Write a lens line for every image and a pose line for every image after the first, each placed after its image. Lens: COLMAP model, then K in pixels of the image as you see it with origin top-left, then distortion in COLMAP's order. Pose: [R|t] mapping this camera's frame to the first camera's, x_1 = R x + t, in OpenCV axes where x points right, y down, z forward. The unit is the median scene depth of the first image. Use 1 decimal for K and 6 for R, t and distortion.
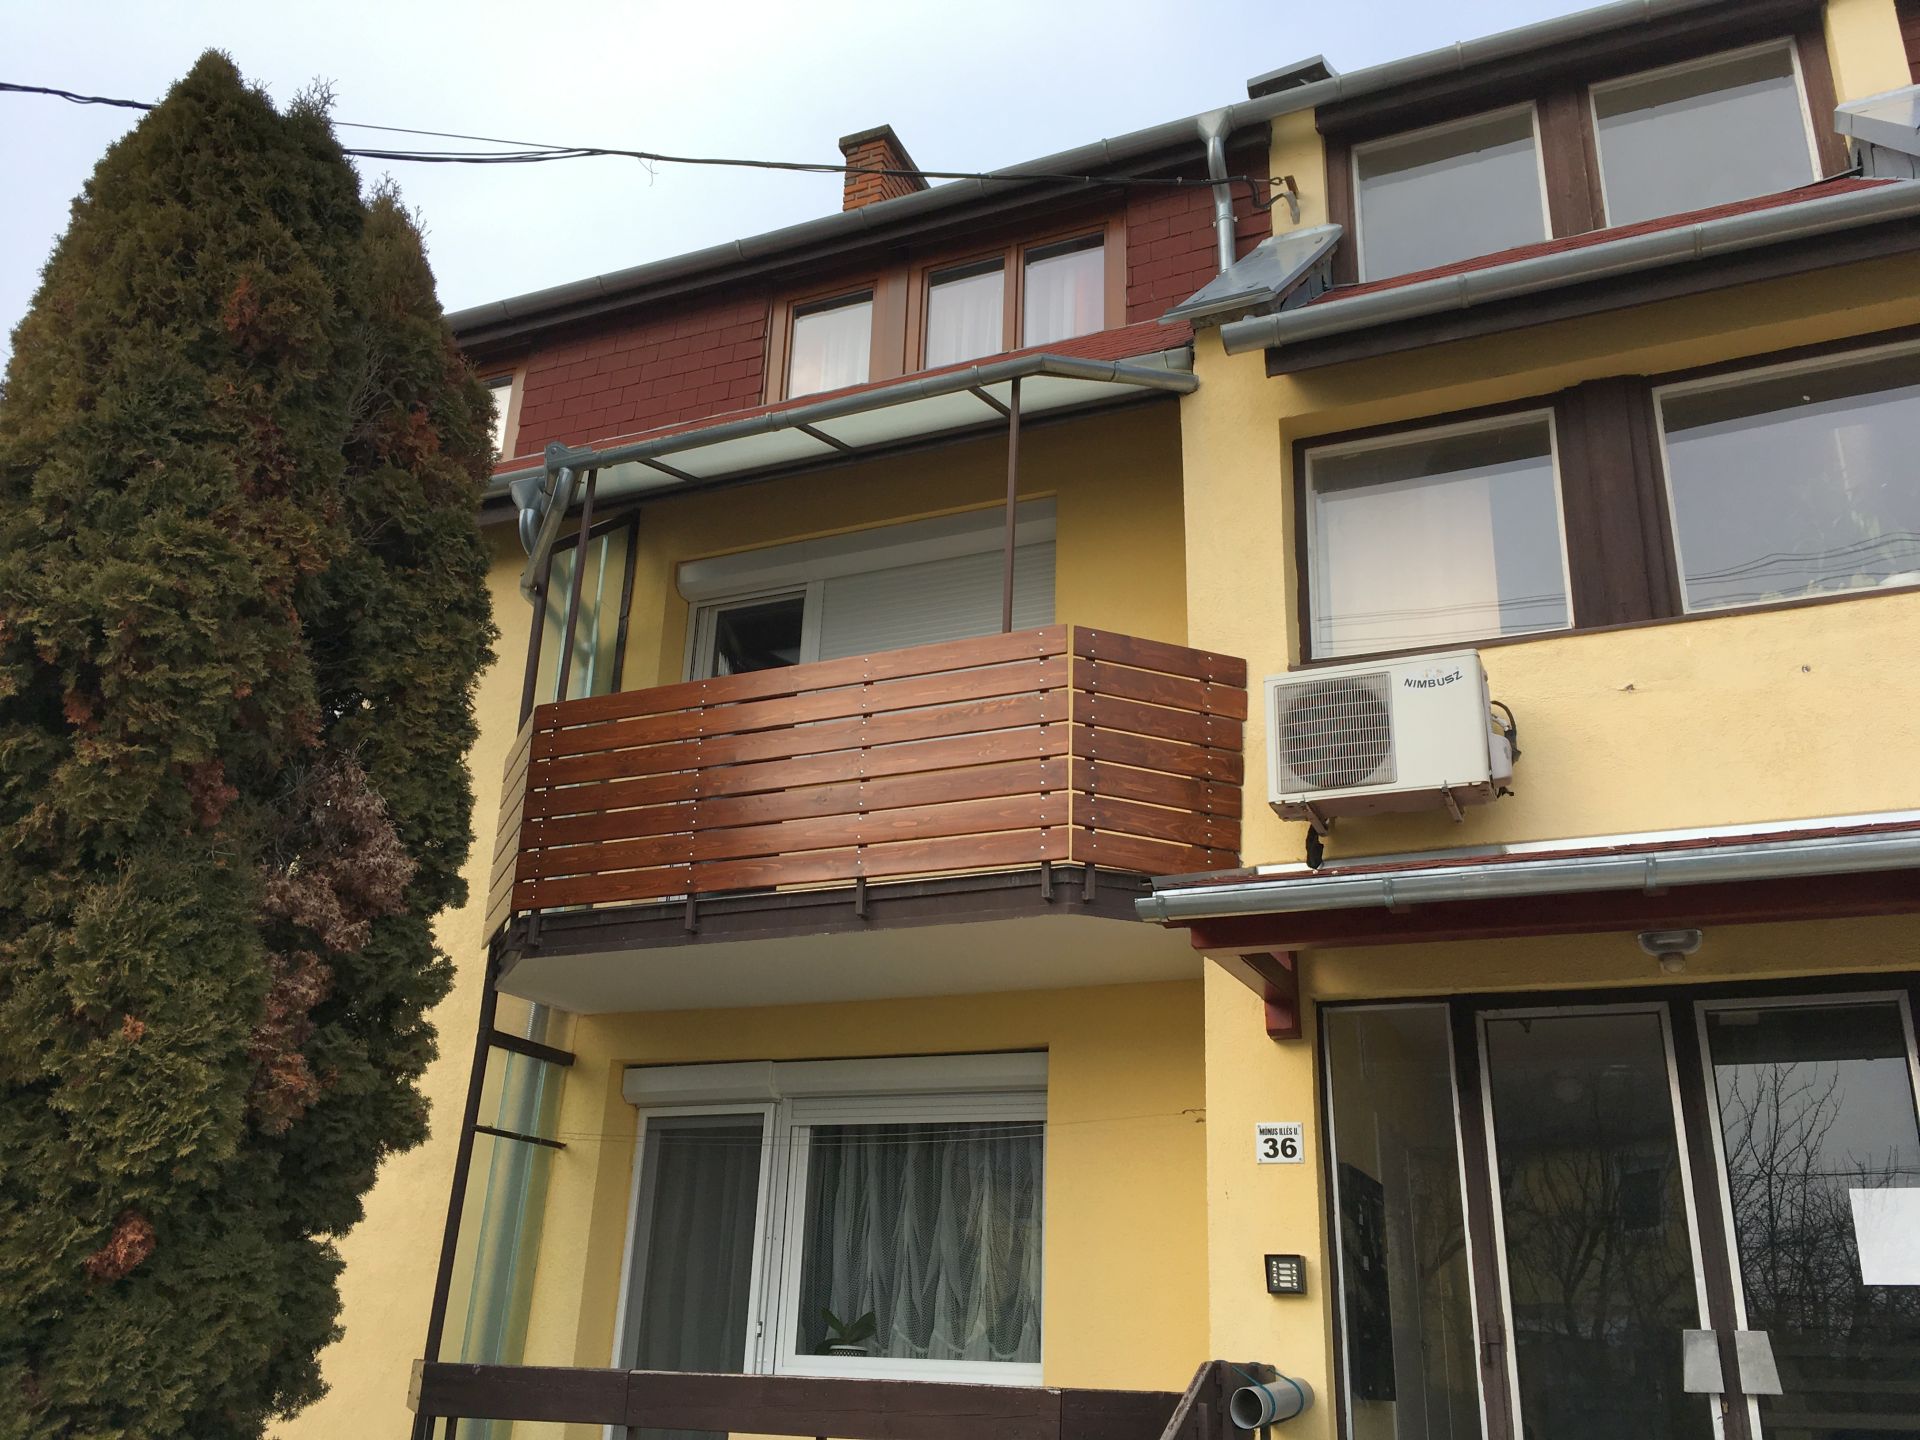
lens RADIAL K [[1622.9, 0, 957.9], [0, 1622.9, 724.8], [0, 0, 1]] dist [0.073177, -0.104249]
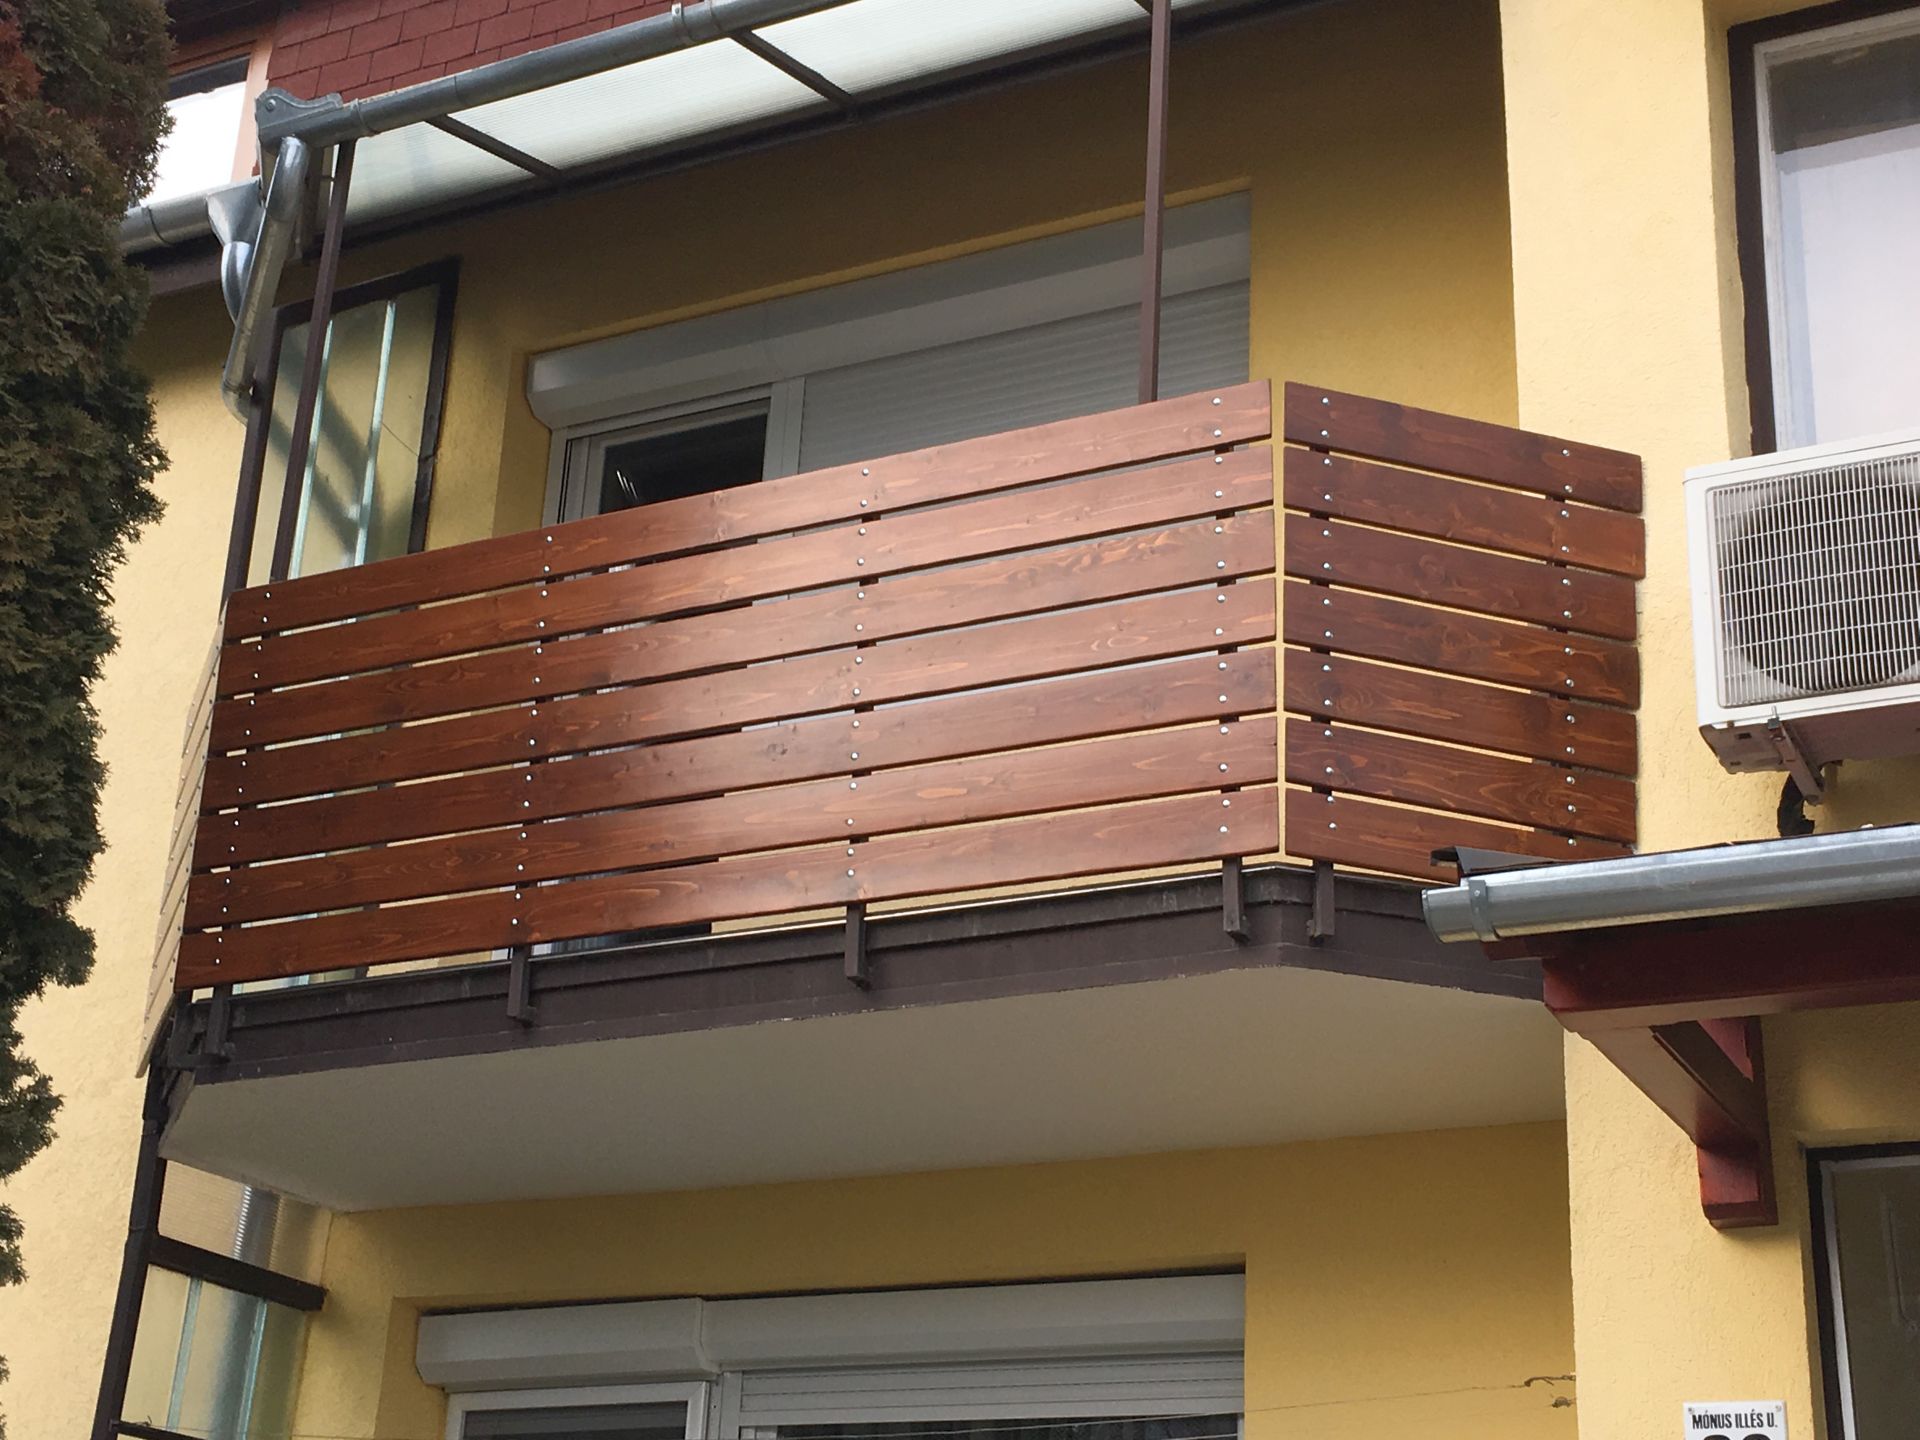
lens RADIAL K [[2742.9, 0, 962.5], [0, 2742.9, 715.9], [0, 0, 1]] dist [0.061179, 0.000000]
pose [[0.998741, -0.009776, -0.049209, 0.013313], [0.008274, 0.999496, -0.030632, 0.059070], [0.049484, 0.030186, 0.998319, 0.160517]]
